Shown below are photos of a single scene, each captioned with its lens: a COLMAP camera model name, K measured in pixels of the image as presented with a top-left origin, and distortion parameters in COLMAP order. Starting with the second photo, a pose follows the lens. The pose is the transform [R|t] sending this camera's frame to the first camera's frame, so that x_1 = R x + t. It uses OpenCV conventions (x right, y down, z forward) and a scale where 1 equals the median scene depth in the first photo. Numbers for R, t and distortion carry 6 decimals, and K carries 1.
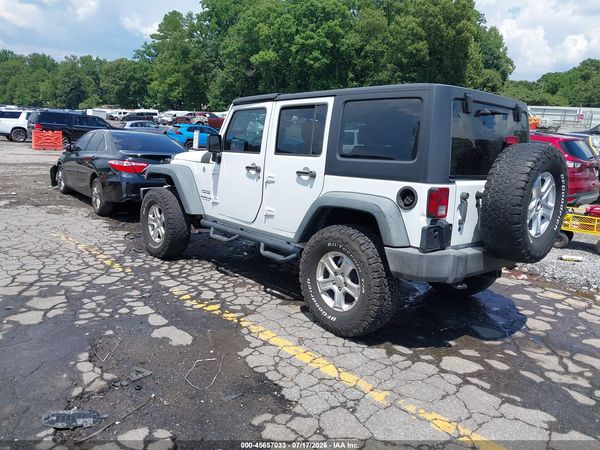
lens RADIAL K [[485.3, 0, 298.6], [0, 485.3, 226.8], [0, 0, 1]] dist [0.037162, -0.041040]
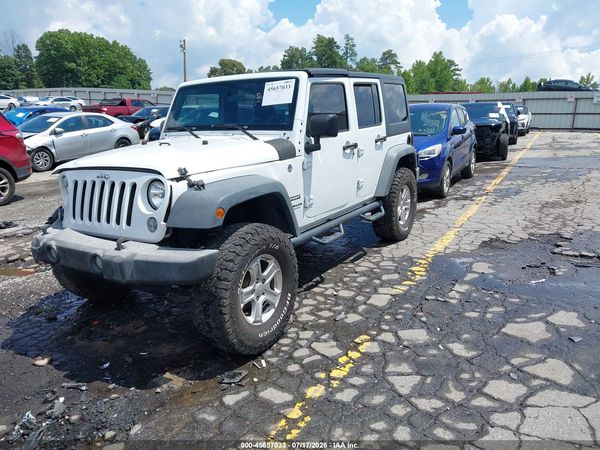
lens RADIAL K [[485.3, 0, 298.6], [0, 485.3, 226.8], [0, 0, 1]] dist [0.037162, -0.041040]
pose [[-0.302218, -0.259654, 0.917194, -1.033836], [0.186809, 0.927396, 0.324096, -0.316365], [-0.934755, 0.269288, -0.231770, 1.412976]]
